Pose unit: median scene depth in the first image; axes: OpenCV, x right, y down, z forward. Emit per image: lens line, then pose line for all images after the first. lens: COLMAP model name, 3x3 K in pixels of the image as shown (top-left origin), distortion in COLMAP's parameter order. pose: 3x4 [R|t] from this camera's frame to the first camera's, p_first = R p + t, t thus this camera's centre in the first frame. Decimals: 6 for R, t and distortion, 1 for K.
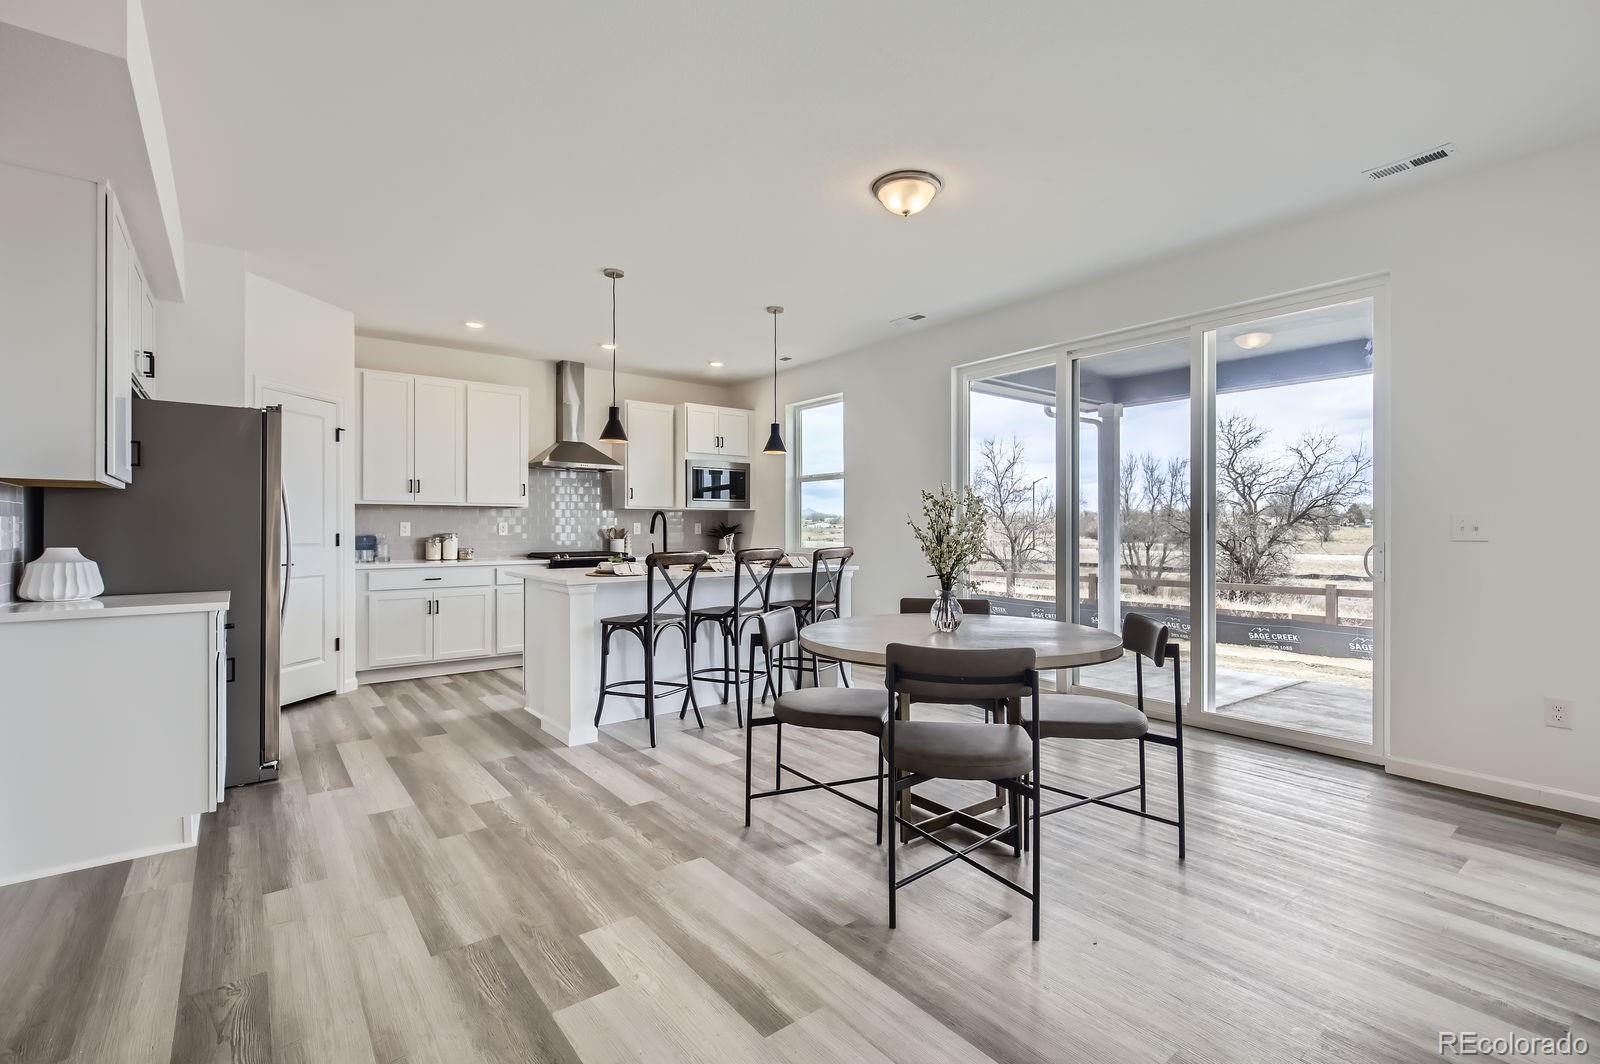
lens RADIAL K [[717.9, 0, 796.8], [0, 717.9, 526.6], [0, 0, 1]] dist [0.004161, -0.000786]
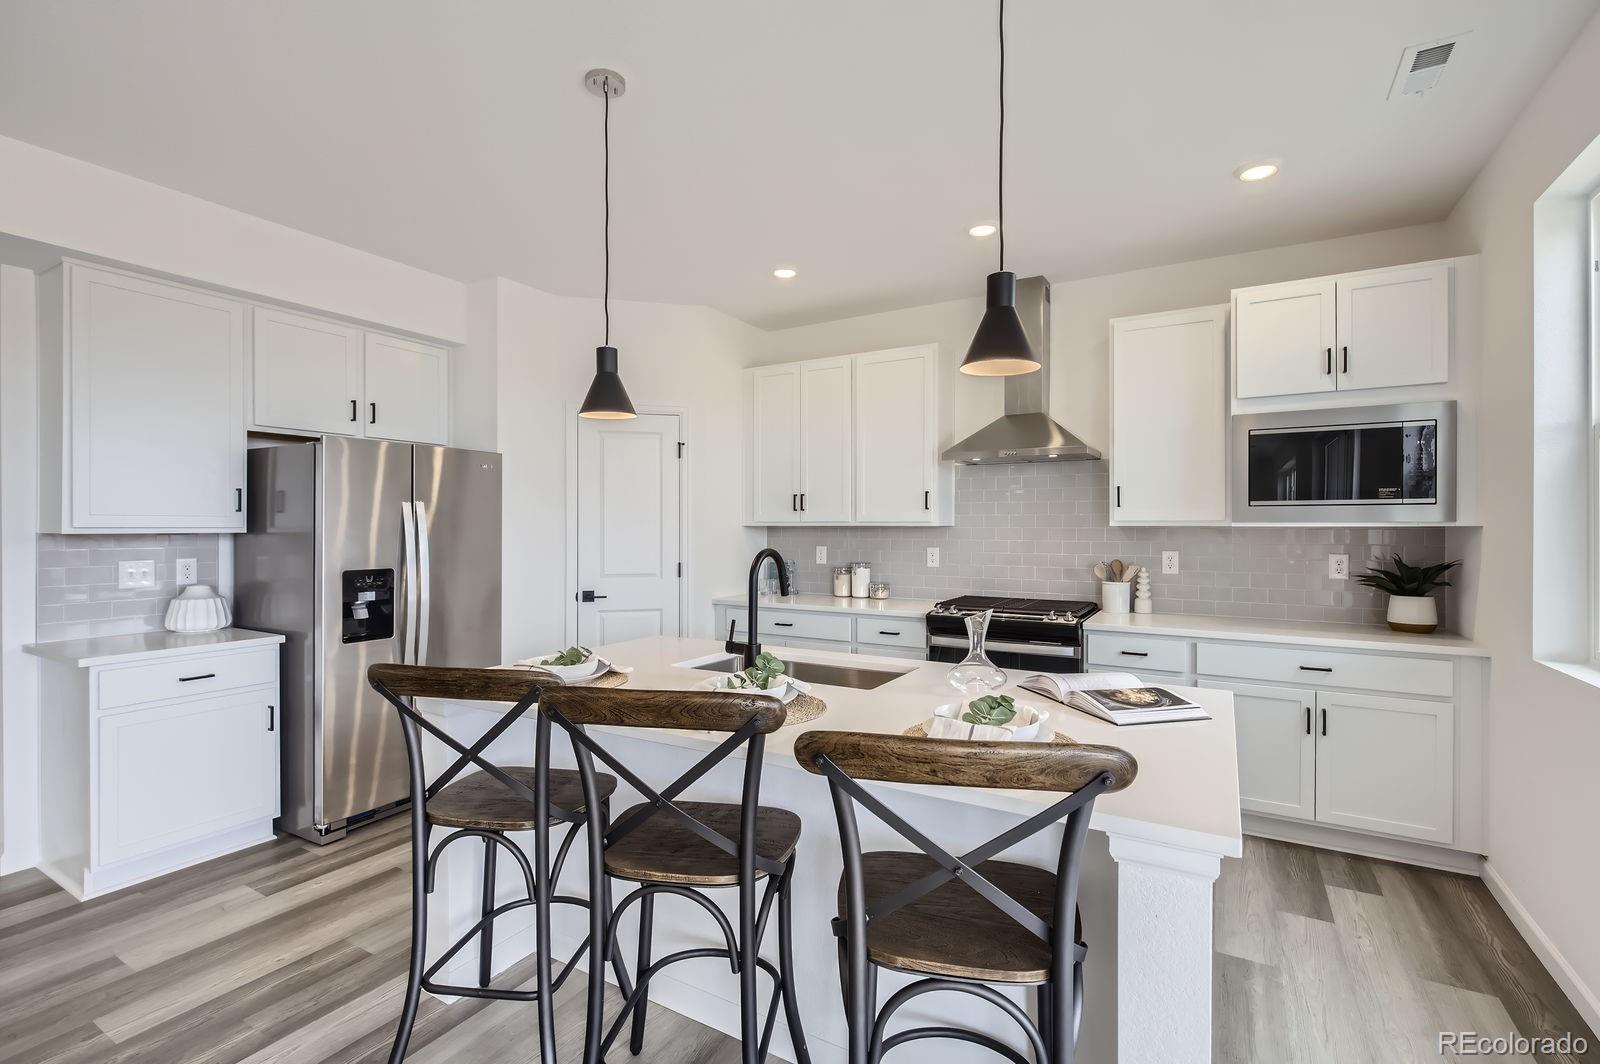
lens RADIAL K [[717.9, 0, 795.3], [0, 717.9, 526.9], [0, 0, 1]] dist [0.004161, -0.000786]
pose [[0.363983, 0.001214, -0.931405, 0.200154], [0.003383, 0.999991, 0.002626, -0.031265], [0.931400, -0.004107, 0.363975, 0.704114]]
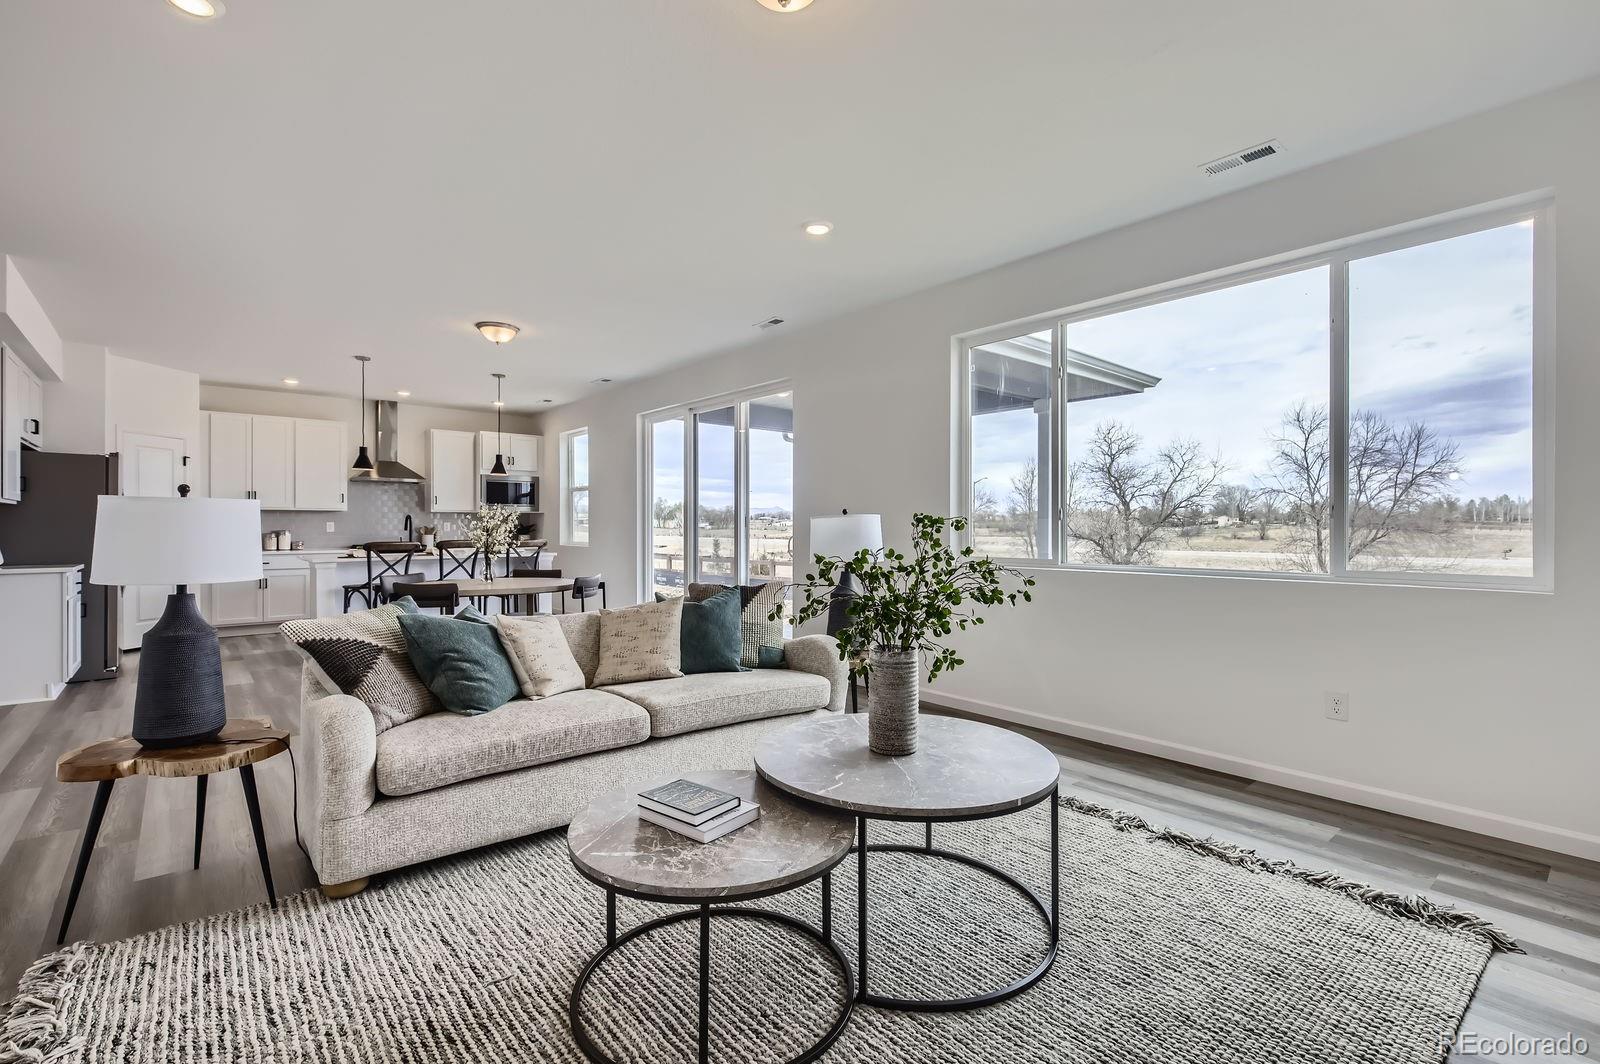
lens RADIAL K [[717.9, 0, 795.4], [0, 717.9, 528.3], [0, 0, 1]] dist [0.004161, -0.000786]
pose [[0.998973, 0.000827, 0.045297, 0.440205], [-0.001049, 0.999988, 0.004880, -0.002387], [-0.045292, -0.004923, 0.998962, -0.417702]]
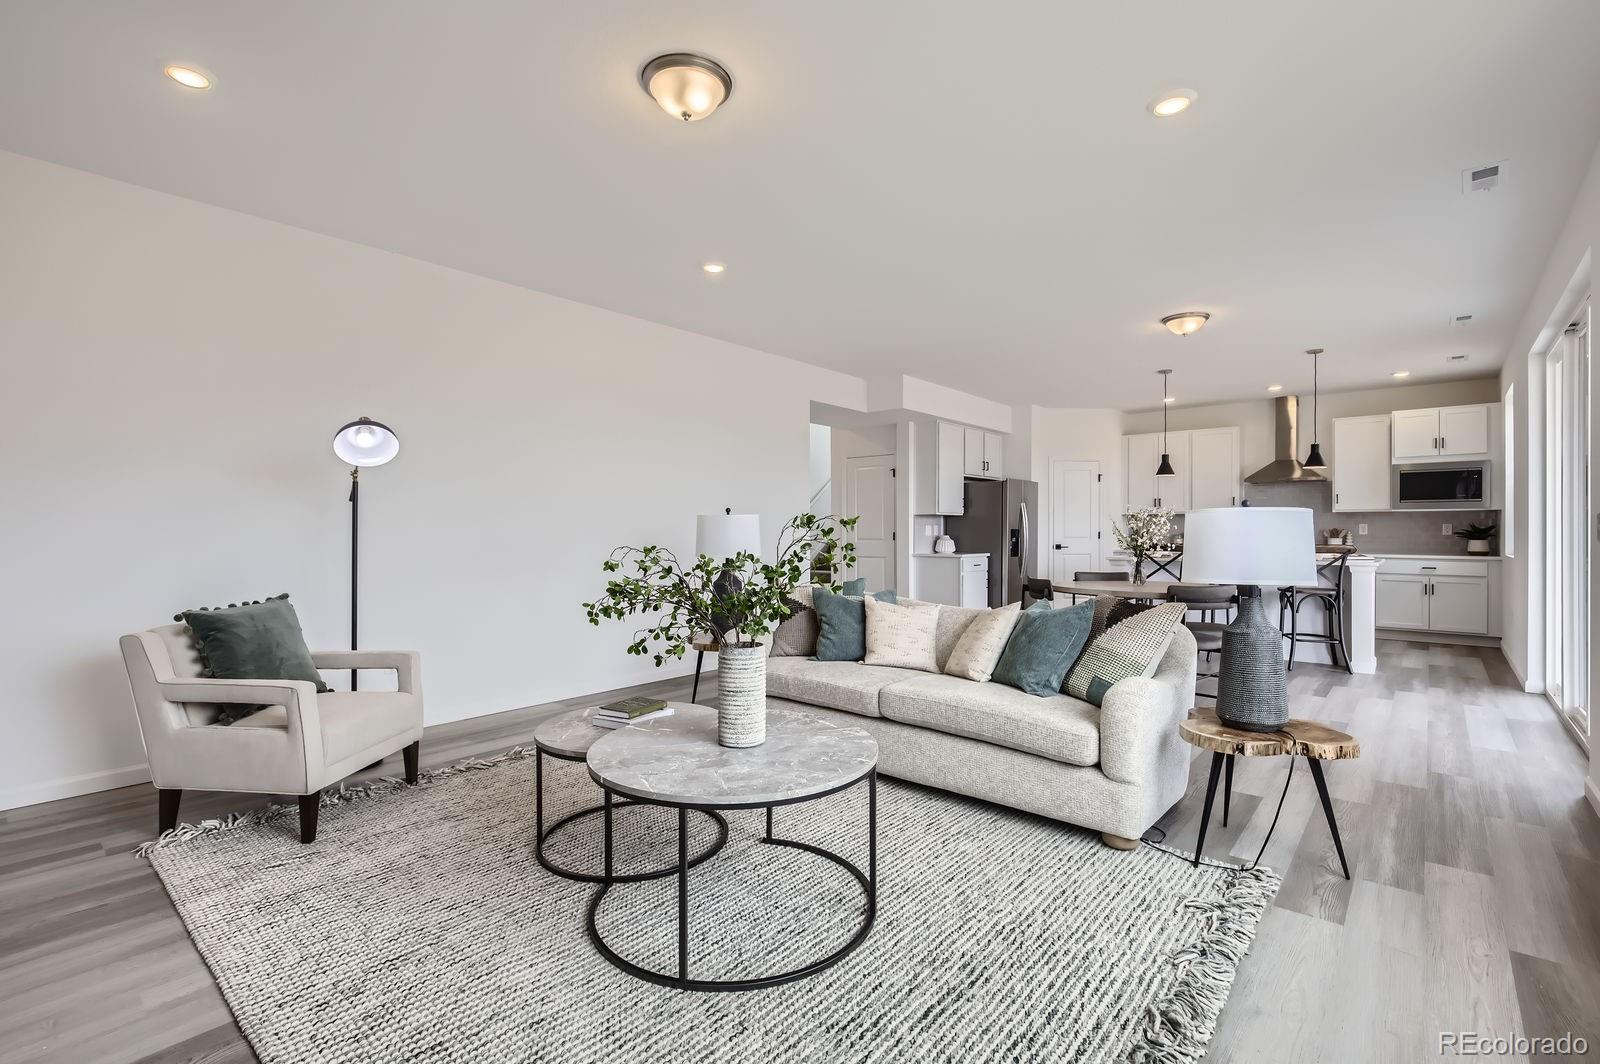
lens RADIAL K [[717.9, 0, 798.6], [0, 717.9, 530.0], [0, 0, 1]] dist [0.004161, -0.000786]
pose [[0.188311, 0.001086, -0.982109, 0.892123], [0.004124, 0.999990, 0.001897, -0.001636], [0.982101, -0.004407, 0.188304, -0.092538]]
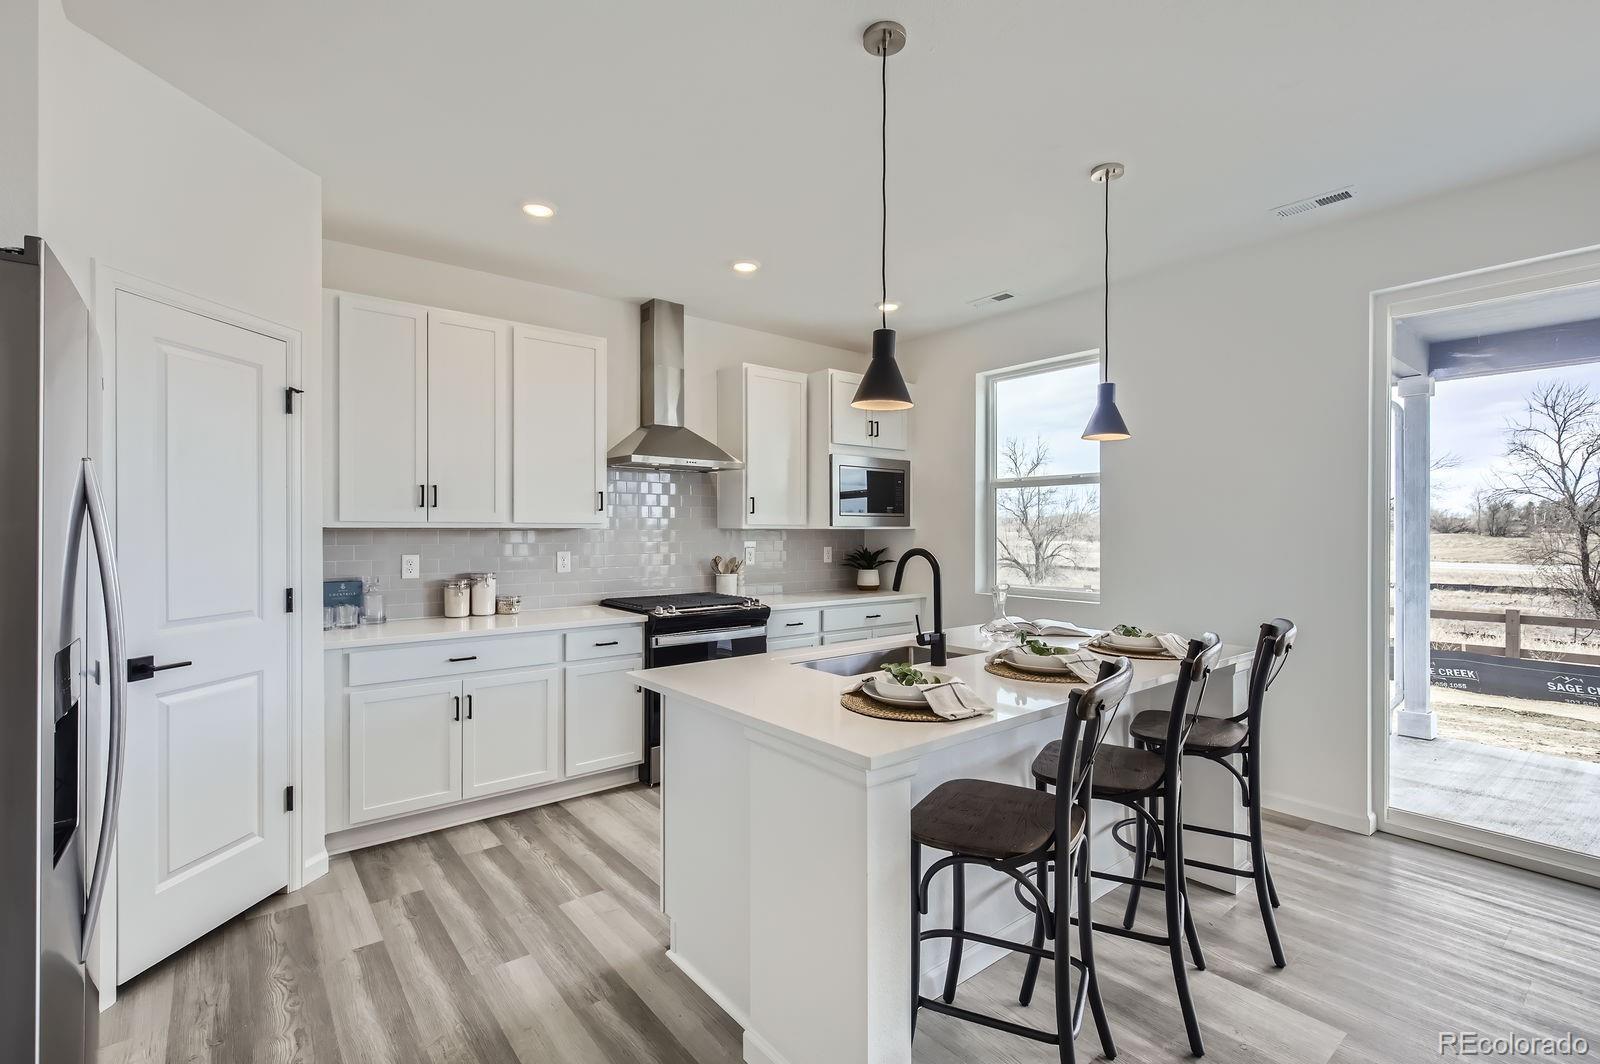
lens RADIAL K [[717.9, 0, 796.4], [0, 717.9, 533.6], [0, 0, 1]] dist [0.004161, -0.000786]
pose [[0.999851, 0.001268, 0.017193, -0.239108], [-0.001408, 0.999966, 0.008126, -0.030562], [-0.017182, -0.008149, 0.999819, 0.404995]]
